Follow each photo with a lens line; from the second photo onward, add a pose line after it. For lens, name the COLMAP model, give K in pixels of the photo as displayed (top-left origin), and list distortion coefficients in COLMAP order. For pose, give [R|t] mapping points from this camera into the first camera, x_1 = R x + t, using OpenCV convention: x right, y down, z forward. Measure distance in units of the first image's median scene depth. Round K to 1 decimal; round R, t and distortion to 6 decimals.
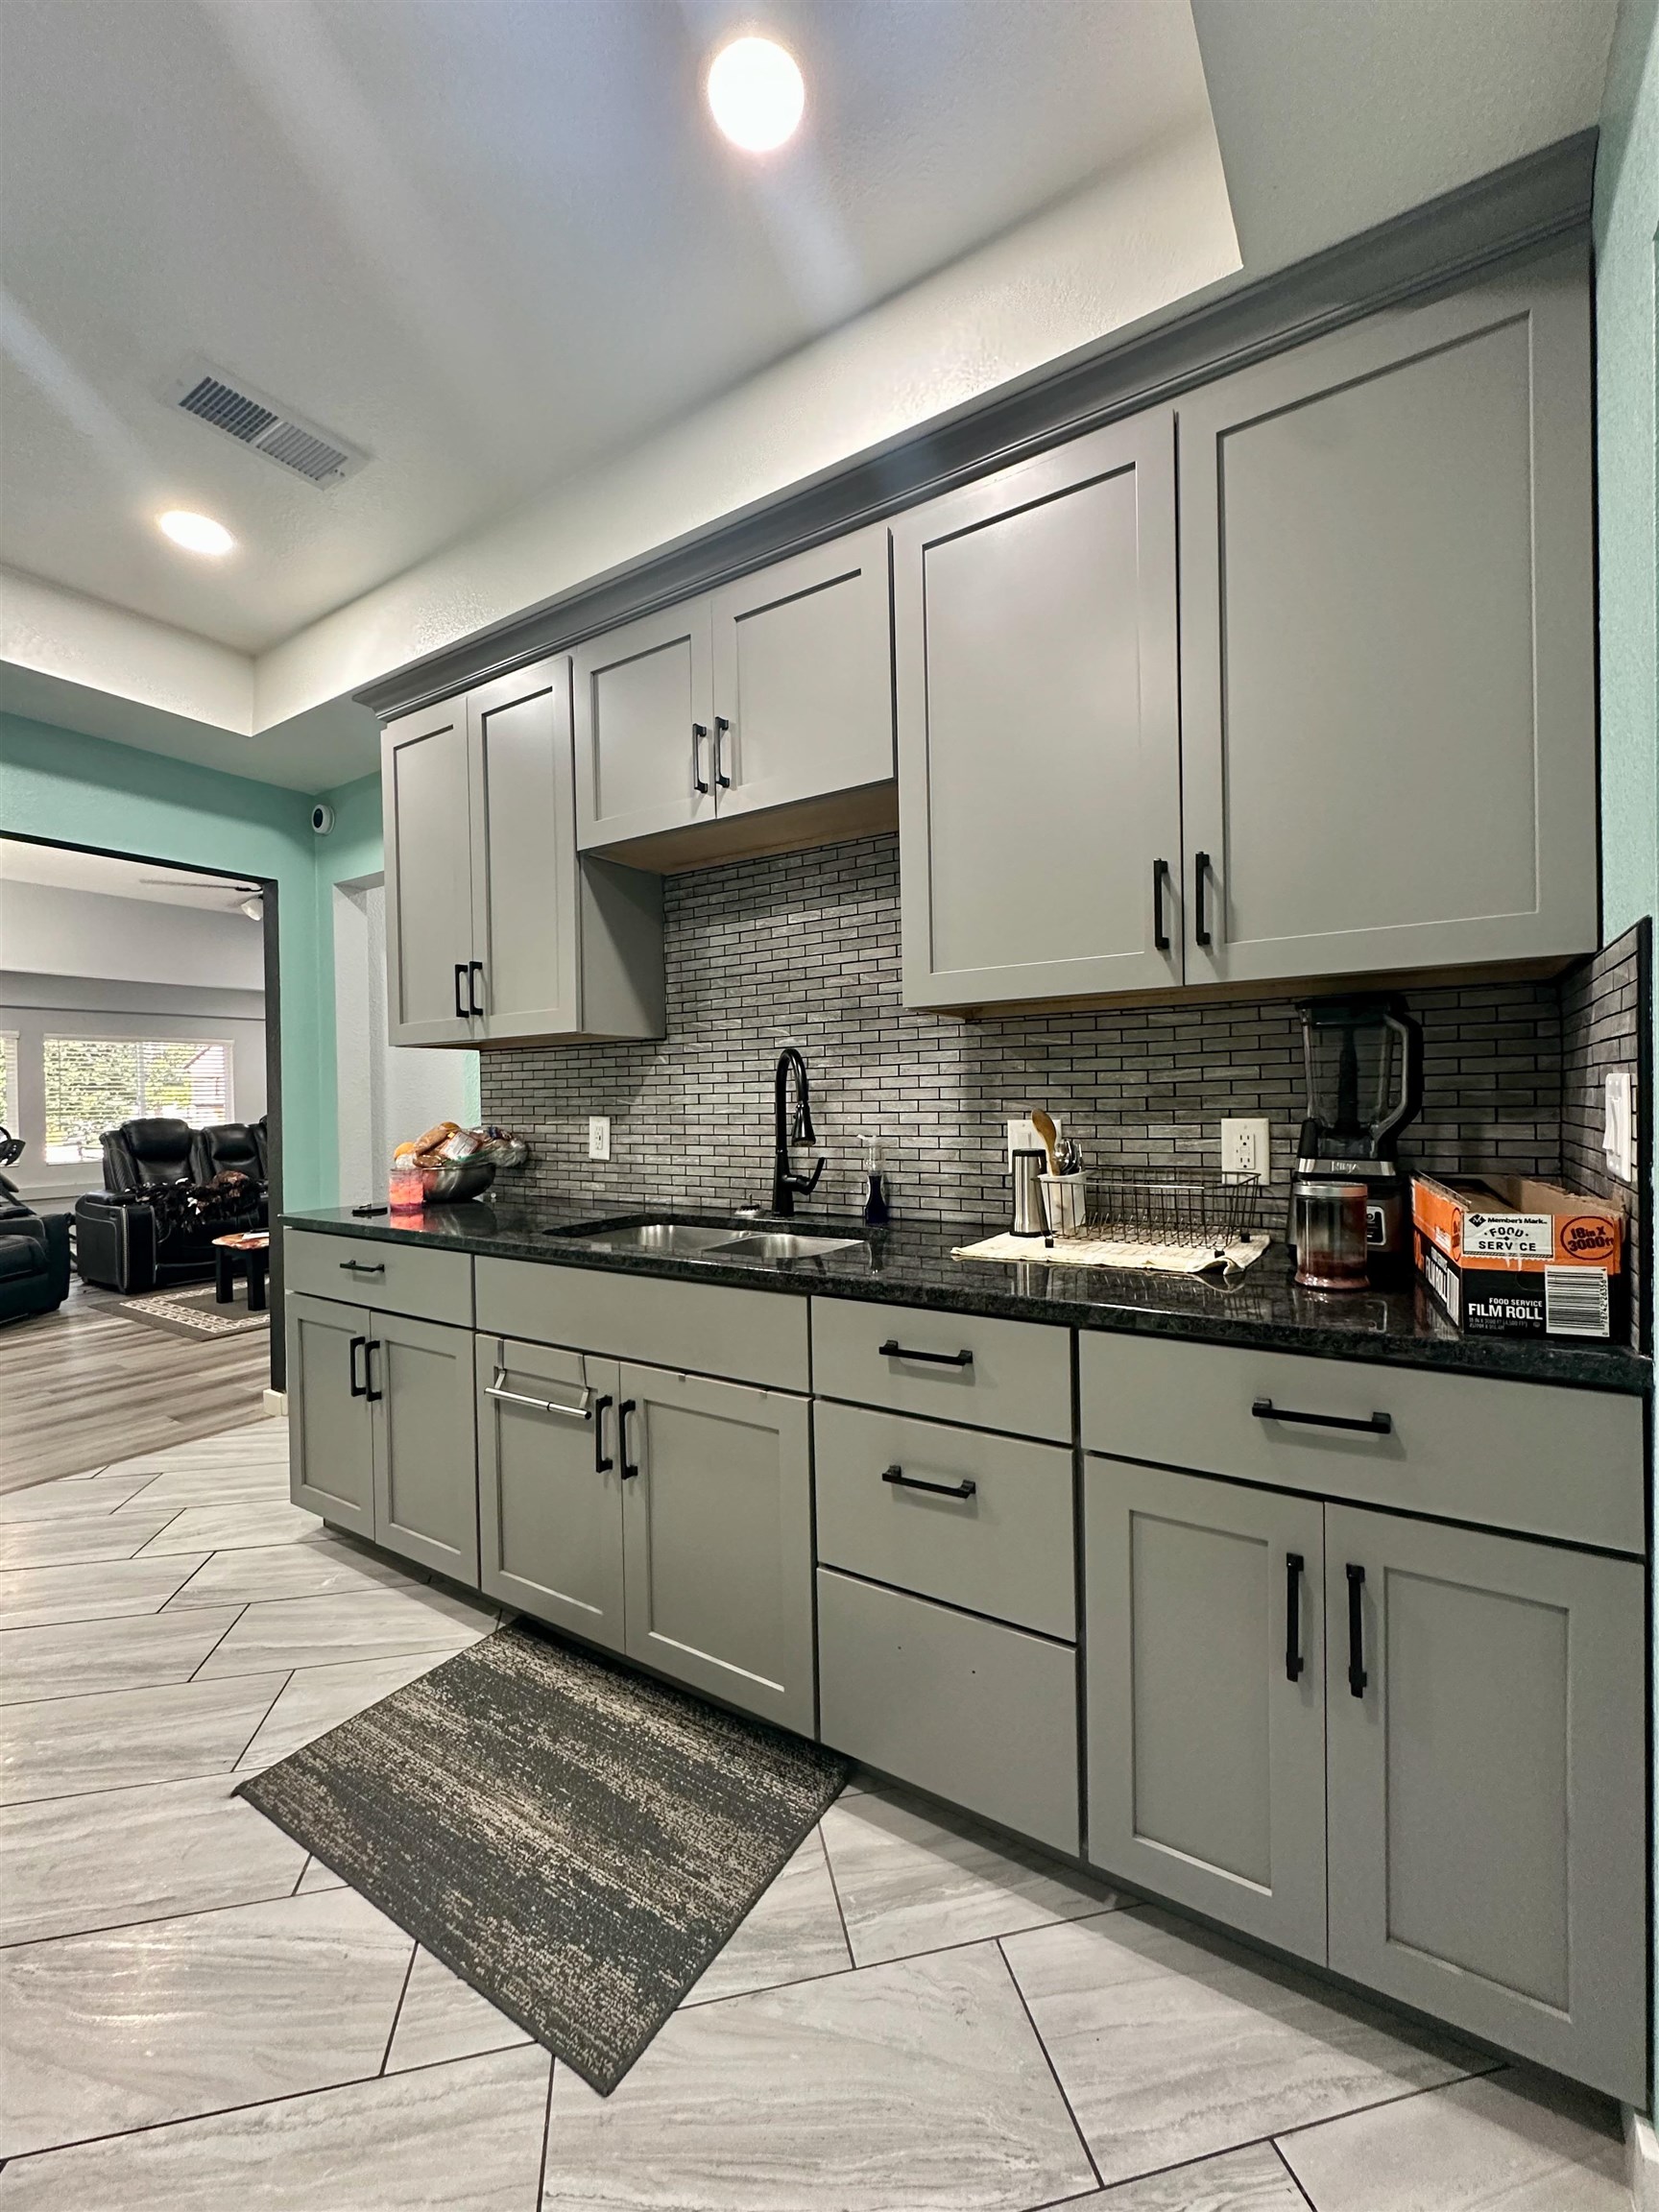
lens RADIAL K [[882.3, 0, 832.4], [0, 882.3, 1106.2], [0, 0, 1]] dist [-0.007449, 0.001095]
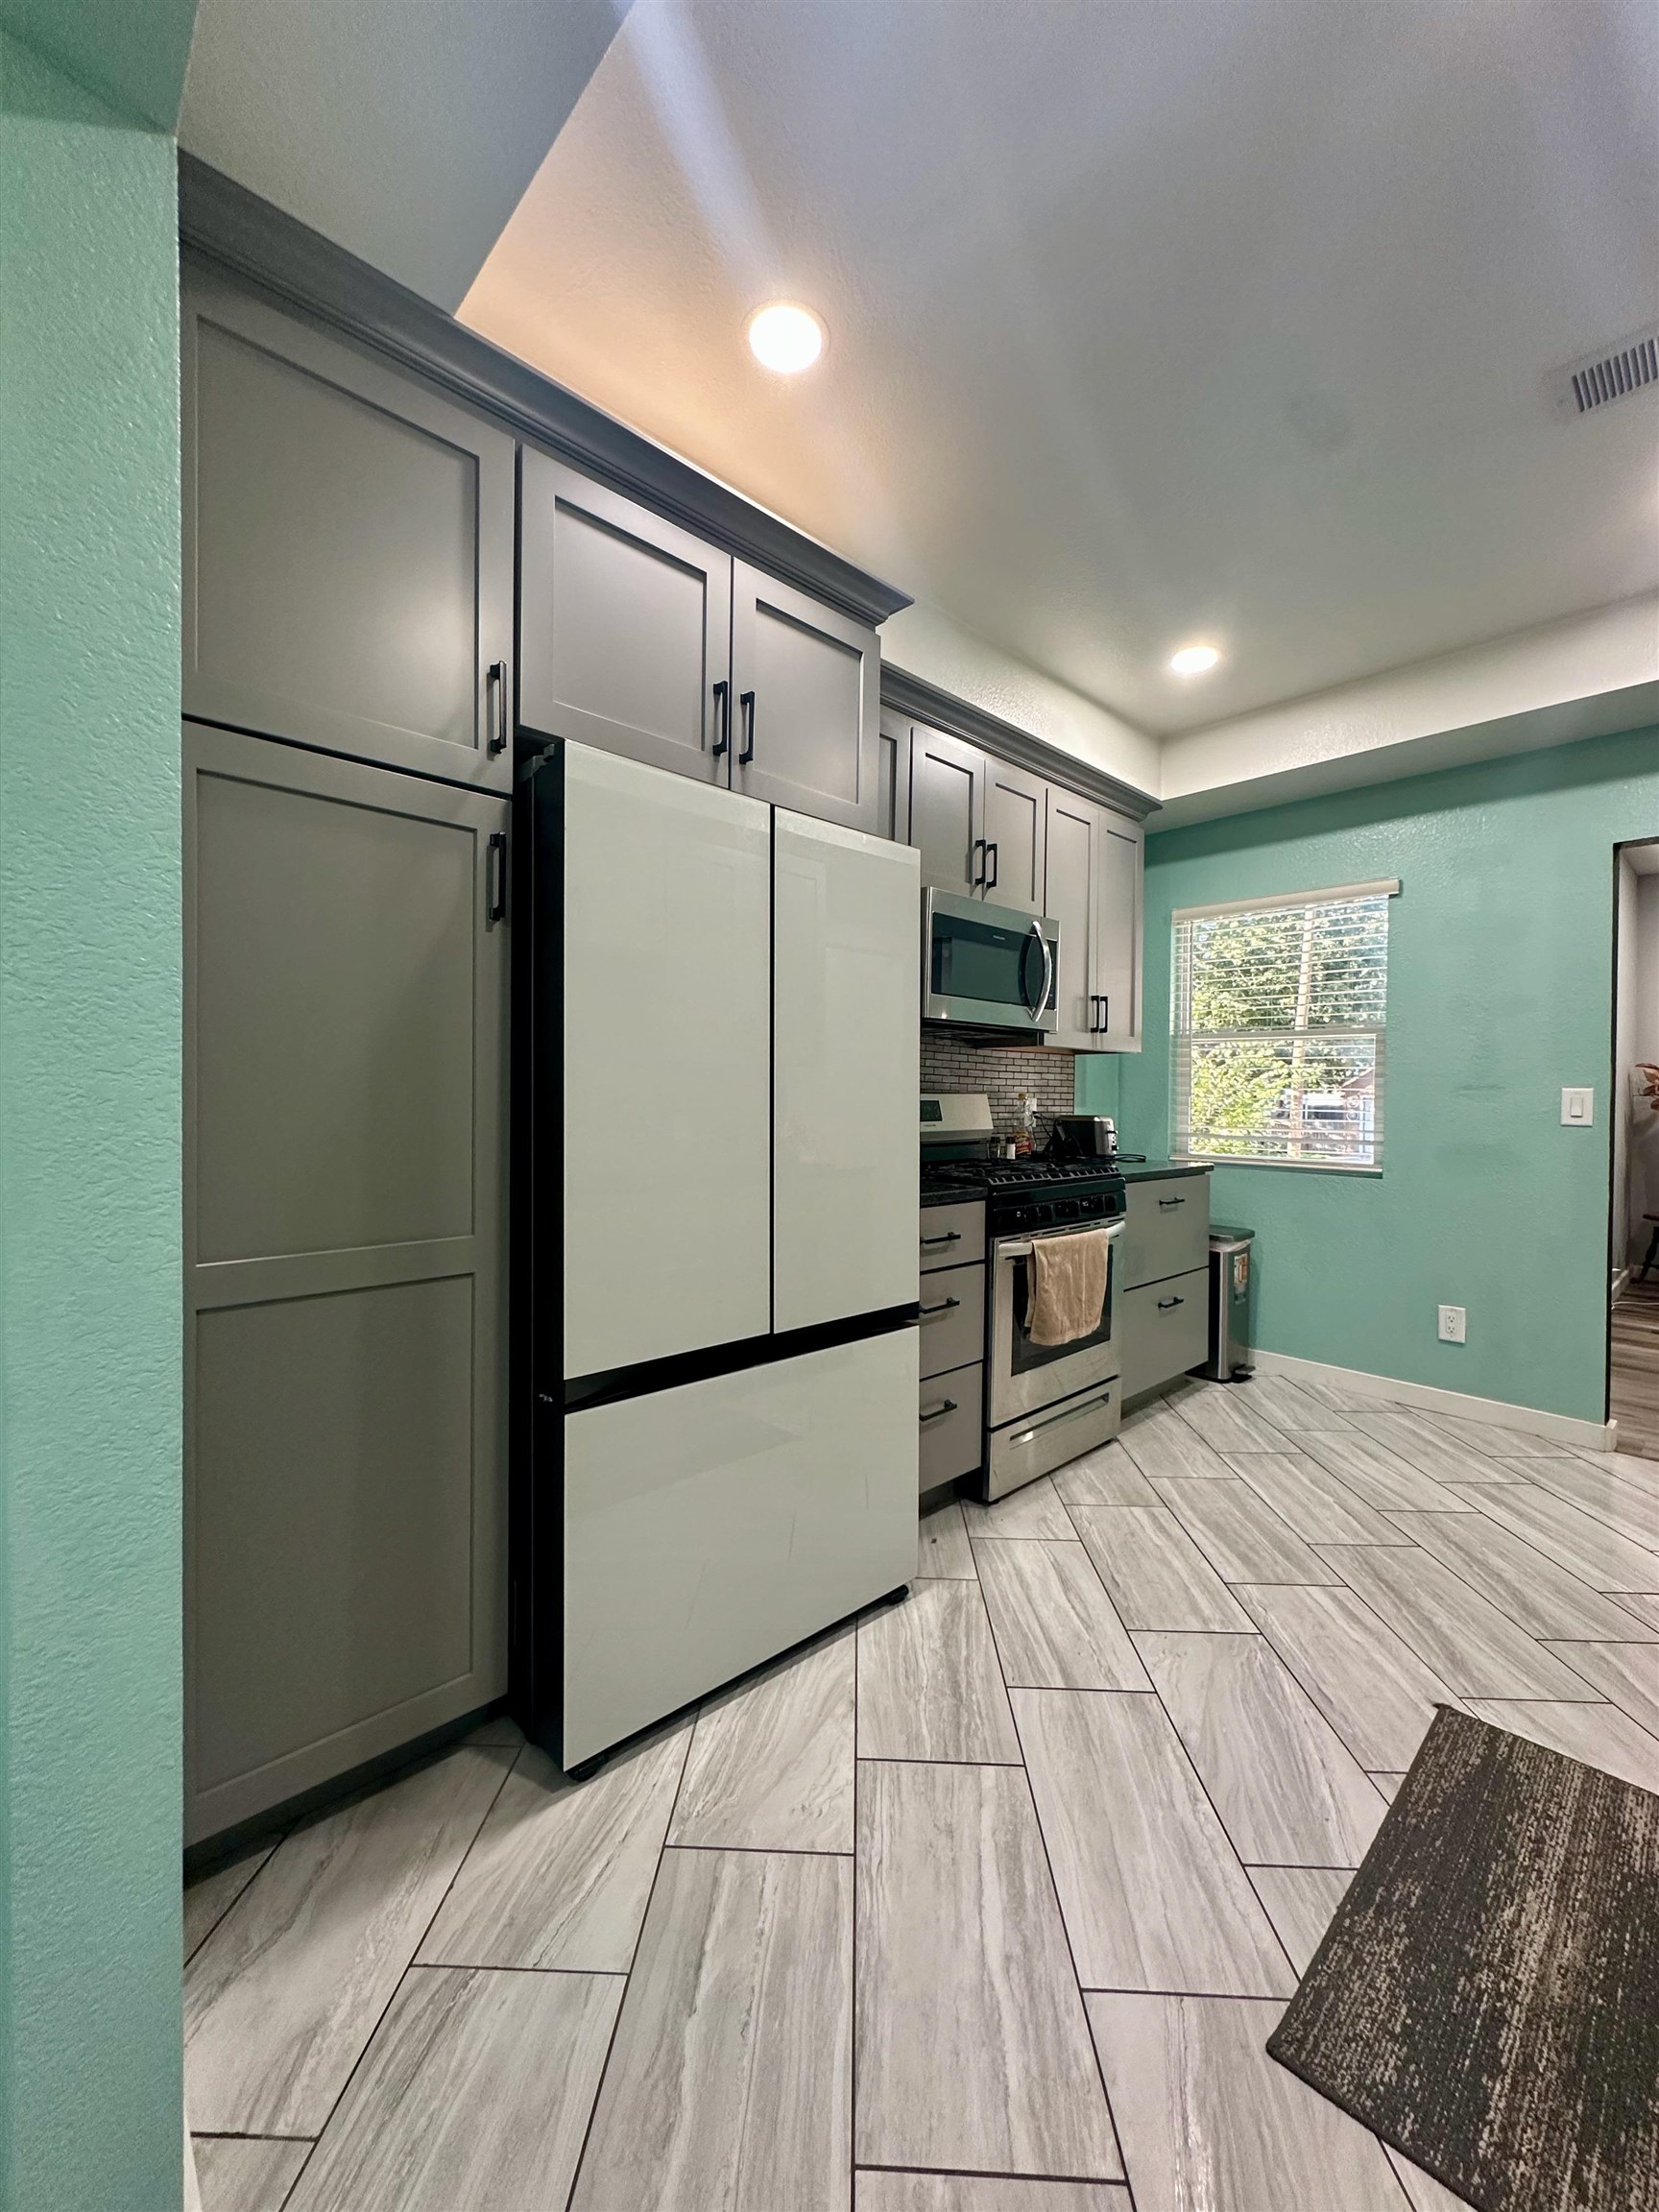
lens RADIAL K [[882.3, 0, 831.6], [0, 882.3, 1101.5], [0, 0, 1]] dist [-0.007449, 0.001095]
pose [[-0.244174, 0.018784, -0.969549, 0.660205], [-0.013660, 0.999647, 0.022808, -0.009934], [0.969635, 0.018813, -0.243831, 0.564602]]
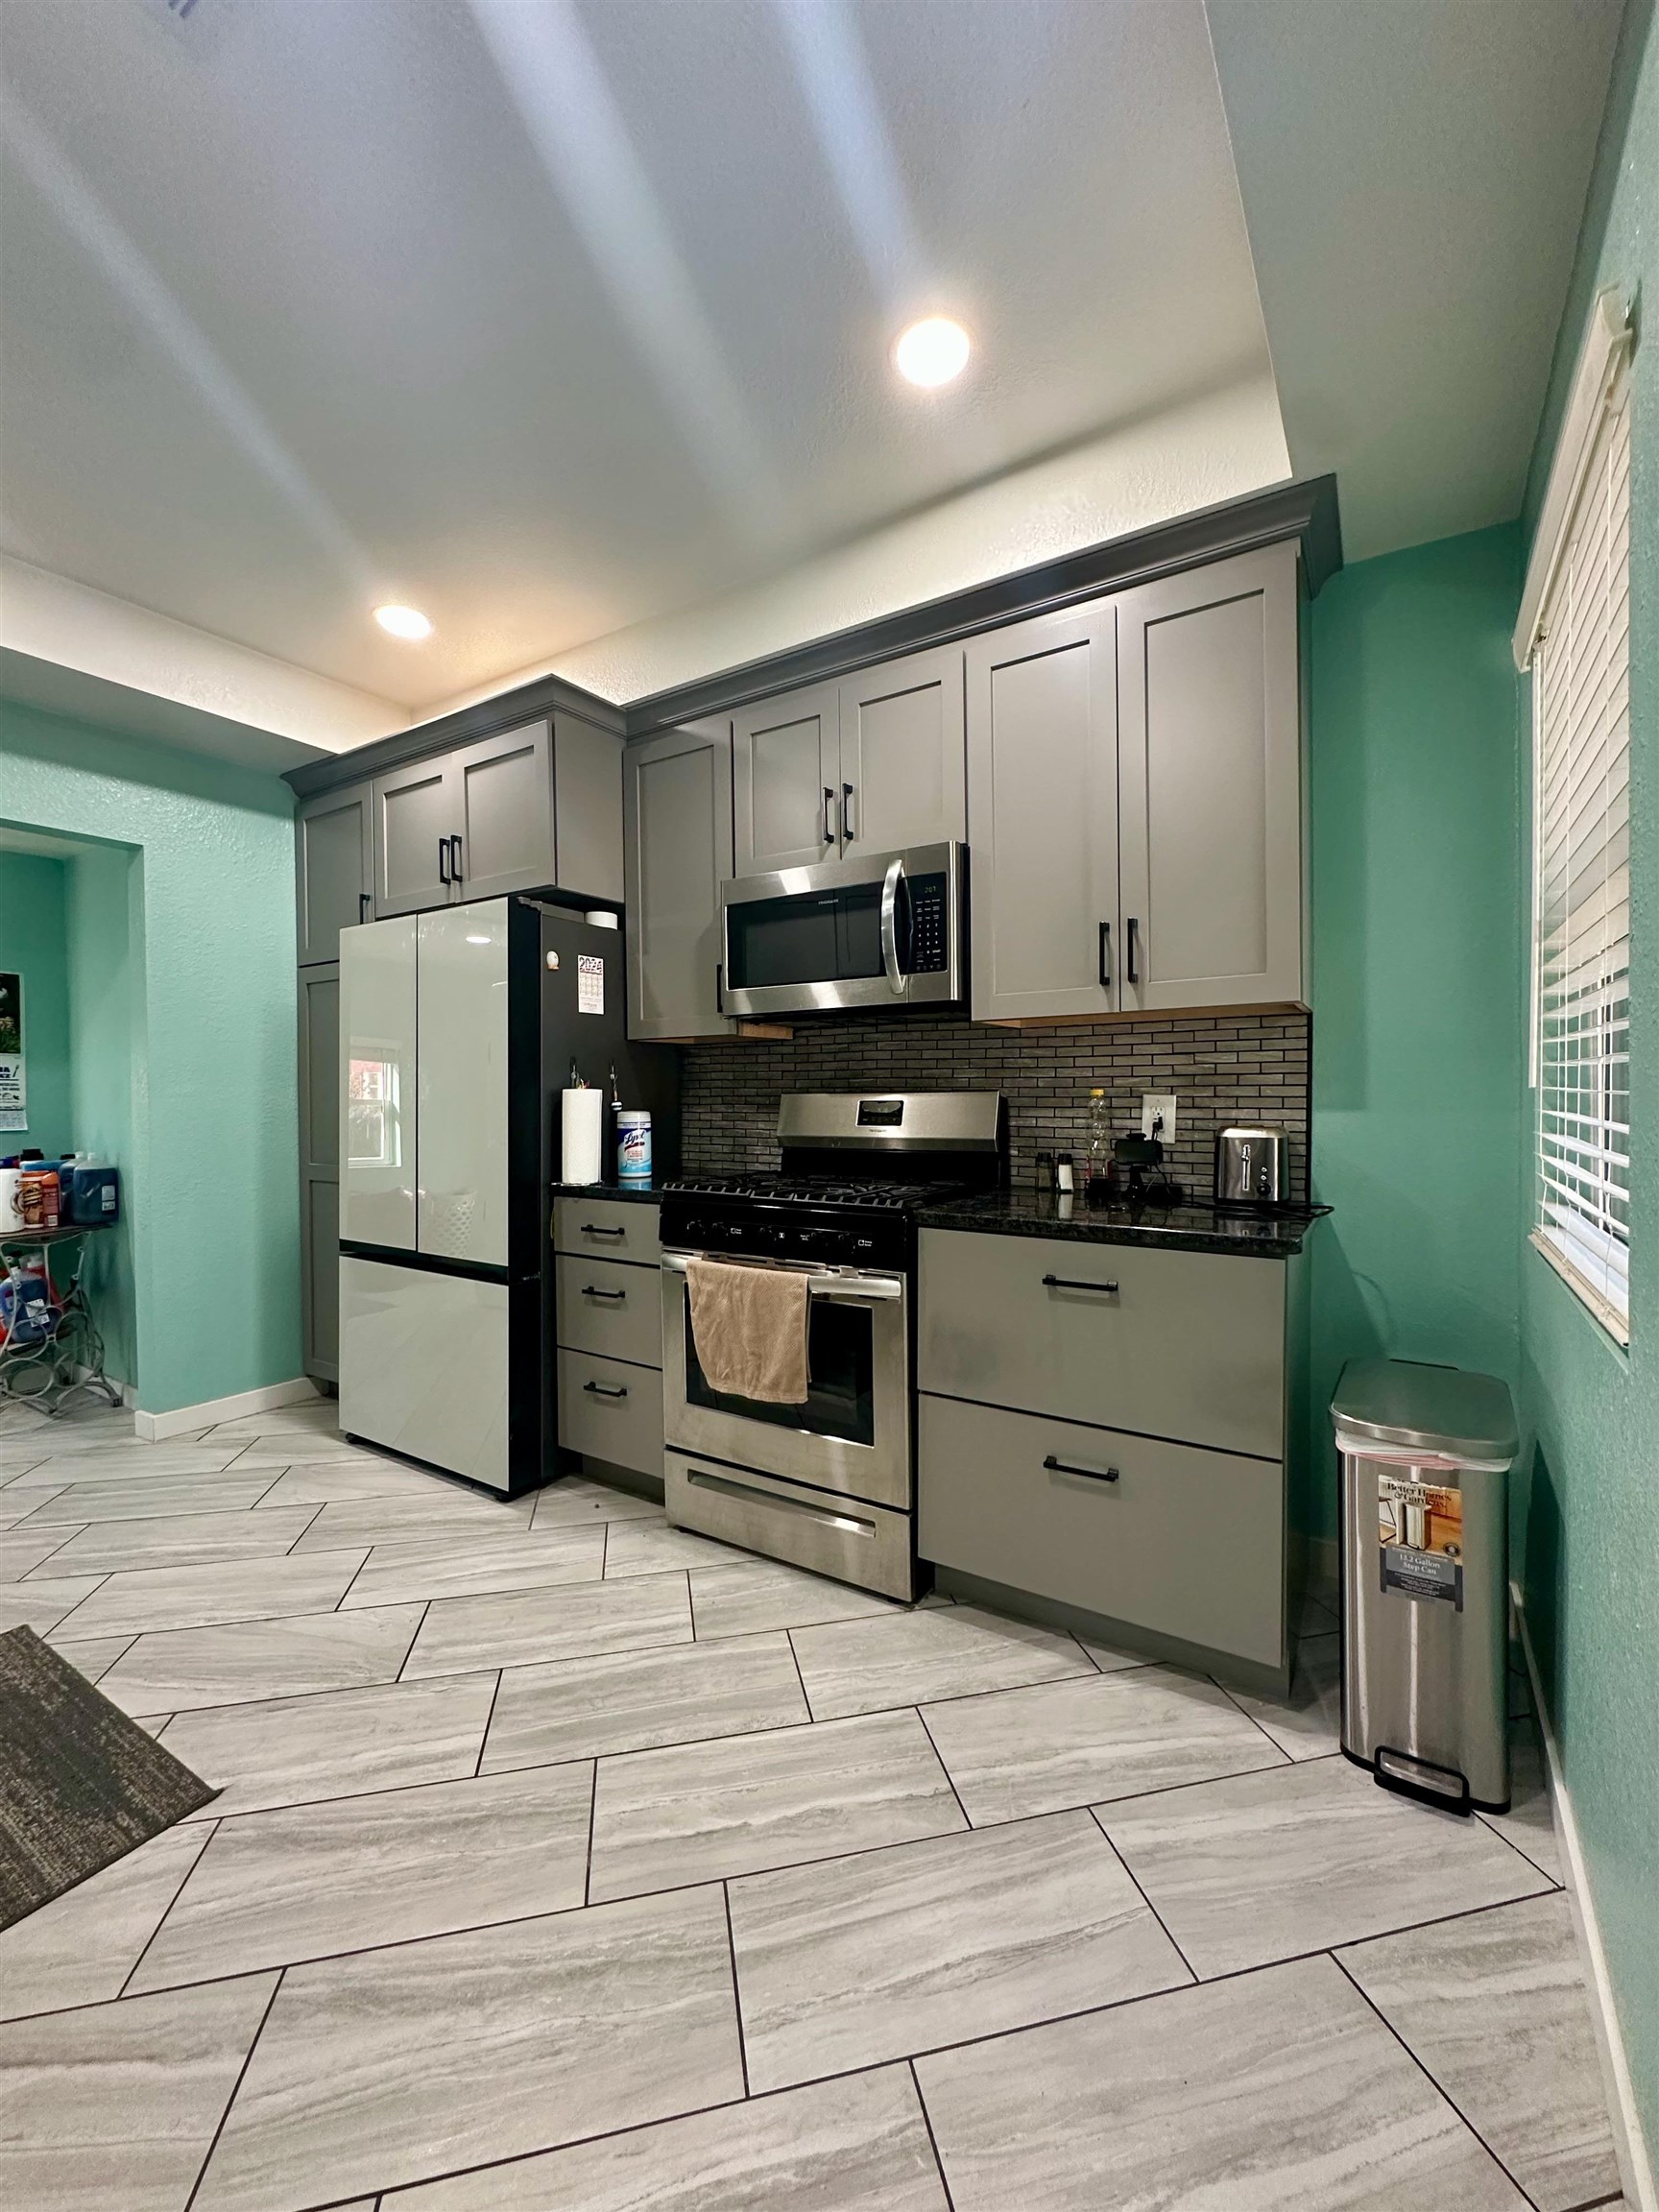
lens RADIAL K [[882.3, 0, 828.1], [0, 882.3, 1099.9], [0, 0, 1]] dist [-0.007449, 0.001095]
pose [[-0.999812, 0.019334, 0.001426, -1.552216], [0.019351, 0.999722, 0.013501, 0.006582], [-0.001164, 0.013526, -0.999908, 2.214080]]
